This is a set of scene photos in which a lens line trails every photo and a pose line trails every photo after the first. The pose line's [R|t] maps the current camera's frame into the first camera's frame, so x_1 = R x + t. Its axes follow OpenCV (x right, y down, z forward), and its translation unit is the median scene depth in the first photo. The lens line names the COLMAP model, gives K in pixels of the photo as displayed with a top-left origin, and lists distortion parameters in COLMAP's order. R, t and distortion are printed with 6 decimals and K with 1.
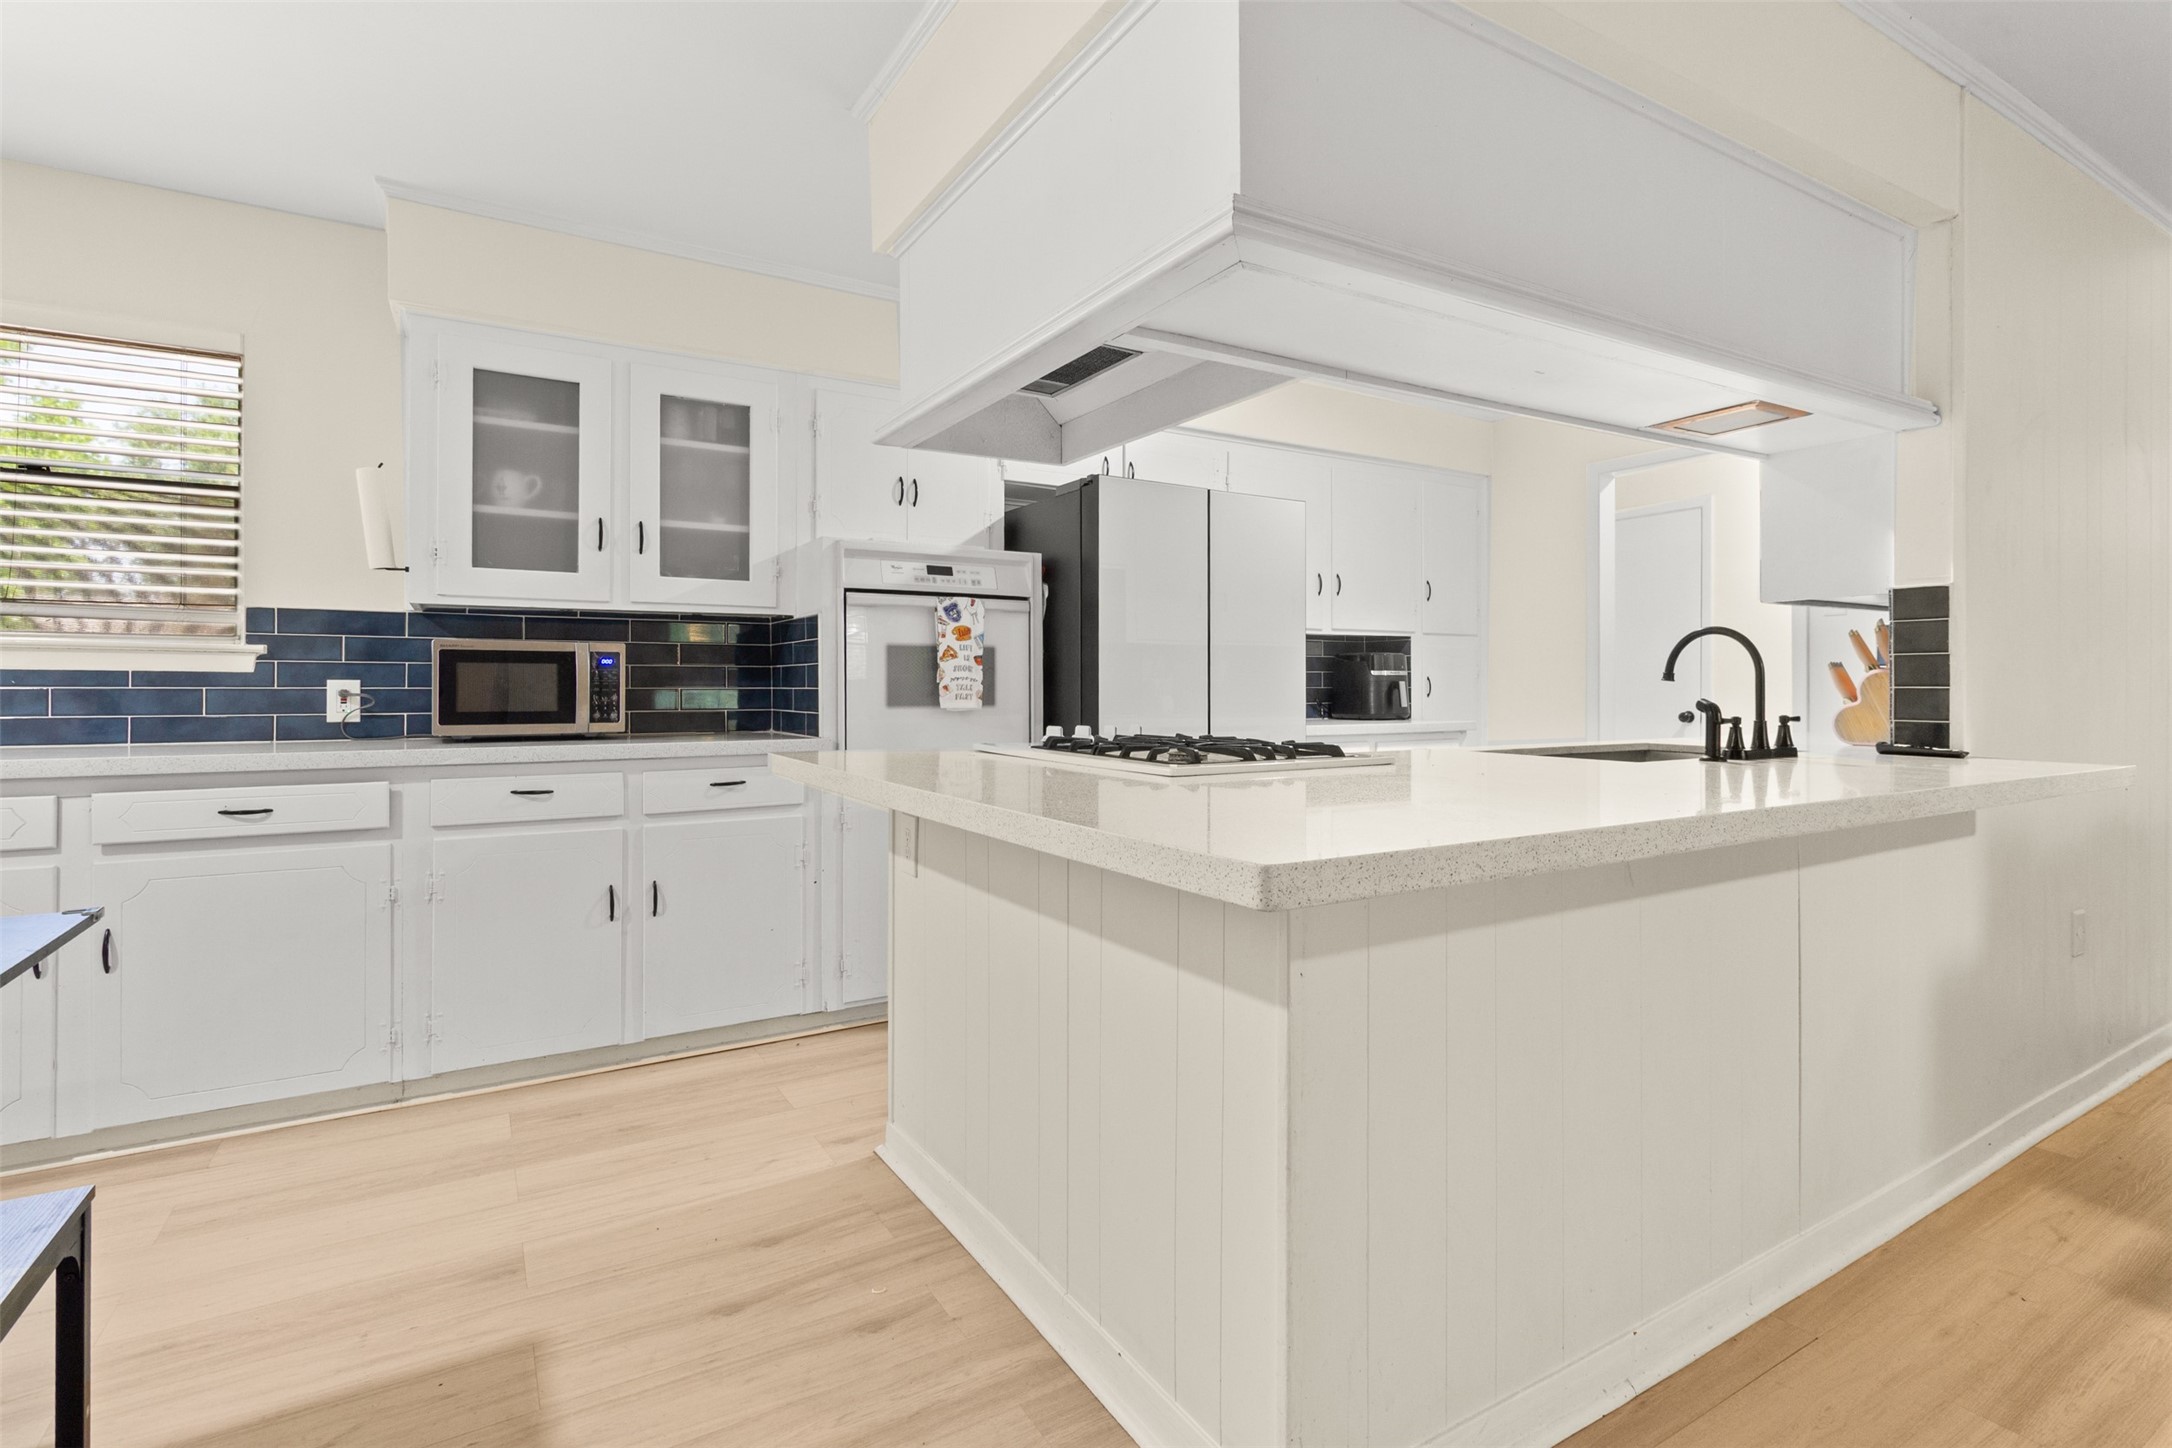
lens RADIAL K [[1023.0, 0, 1098.6], [0, 1023.0, 693.8], [0, 0, 1]] dist [0.008201, -0.001619]
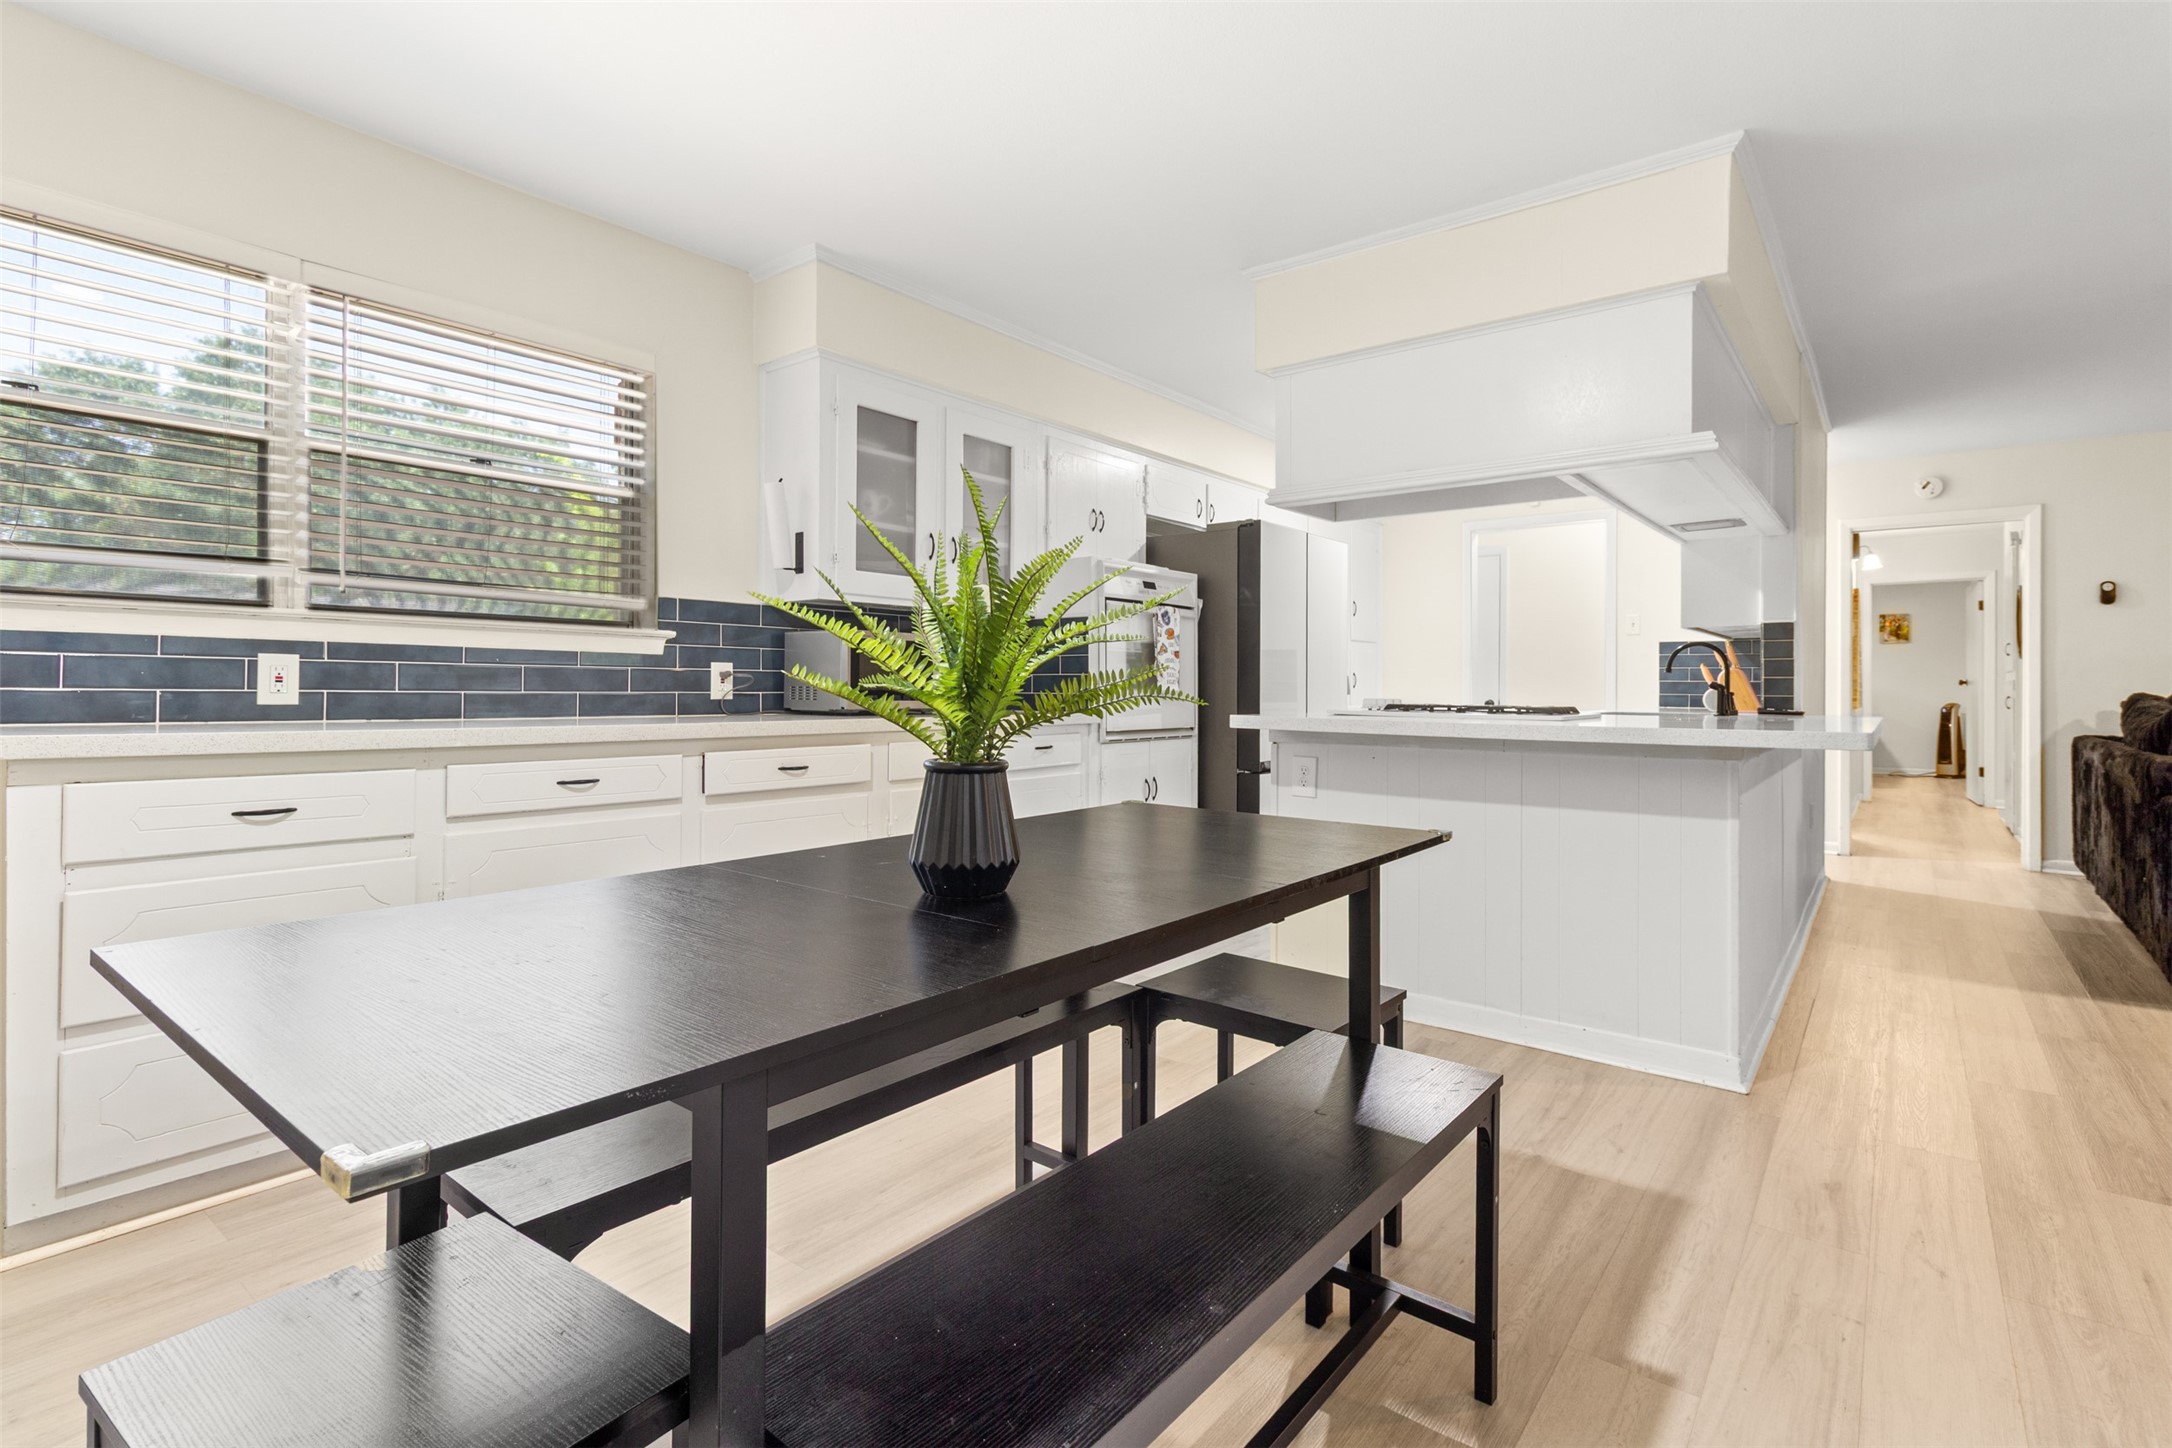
lens RADIAL K [[1023.0, 0, 1087.8], [0, 1023.0, 700.6], [0, 0, 1]] dist [0.008201, -0.001619]
pose [[0.935159, 0.000187, 0.354227, -0.712415], [-0.002925, 0.999970, 0.007196, 0.018186], [-0.354215, -0.007765, 0.935132, -0.200438]]
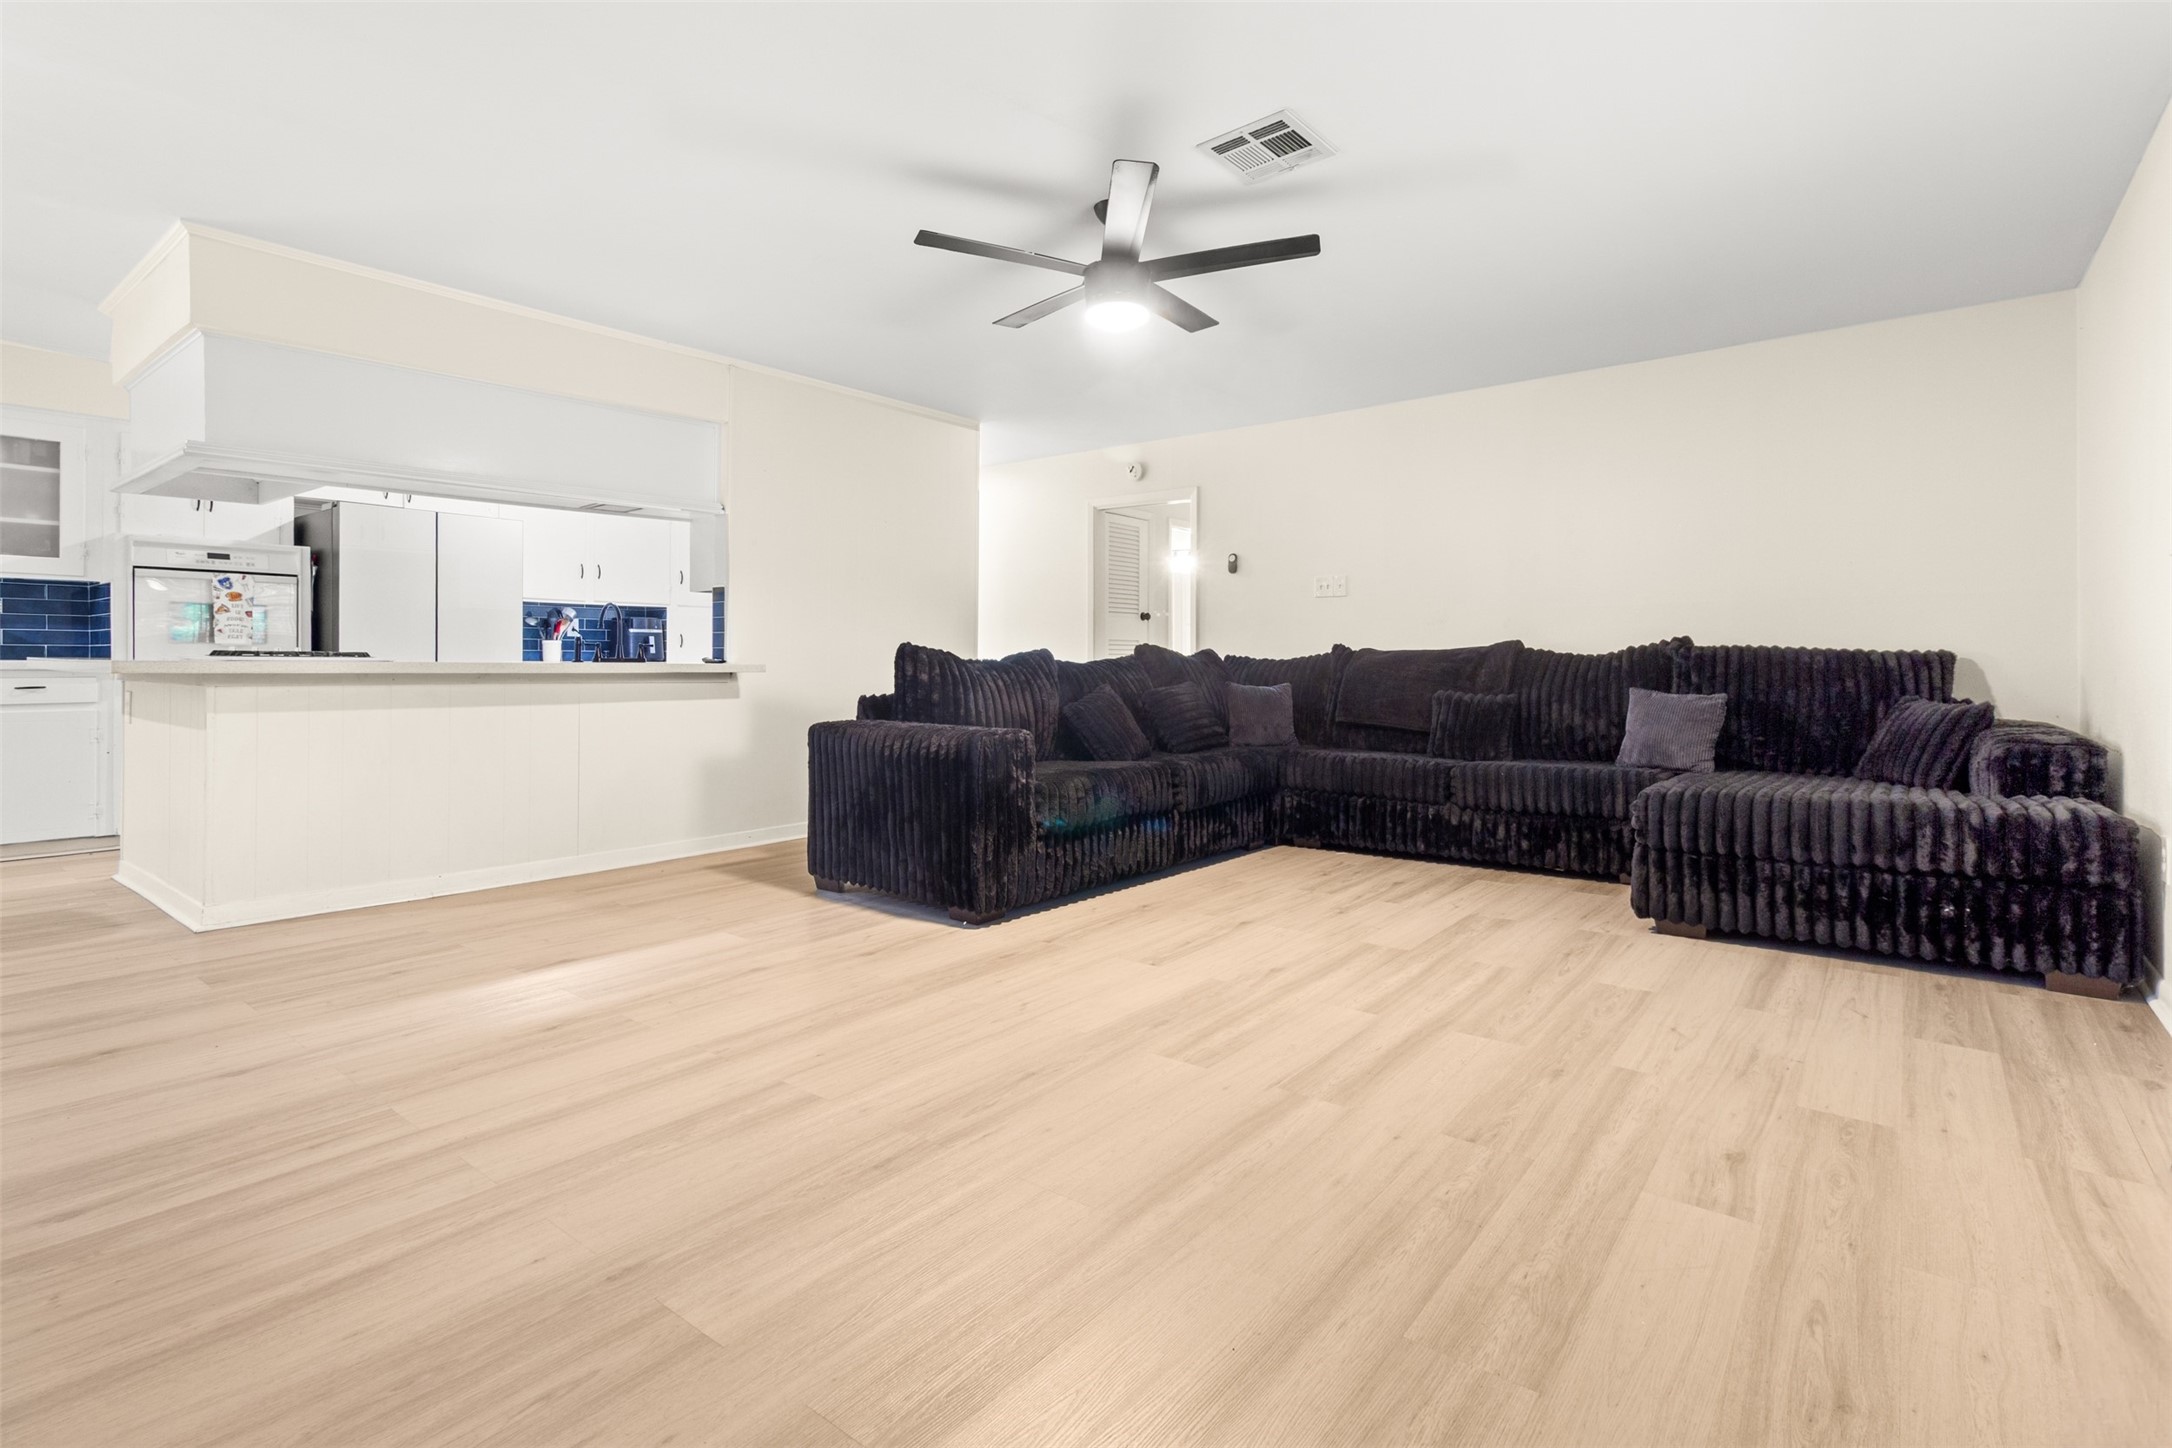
lens RADIAL K [[1023.0, 0, 1083.3], [0, 1023.0, 649.9], [0, 0, 1]] dist [0.008201, -0.001619]
pose [[0.935928, 0.008344, 0.352091, 0.541210], [-0.002030, 0.999831, -0.018296, 0.049742], [-0.352184, 0.016409, 0.935787, -0.950566]]
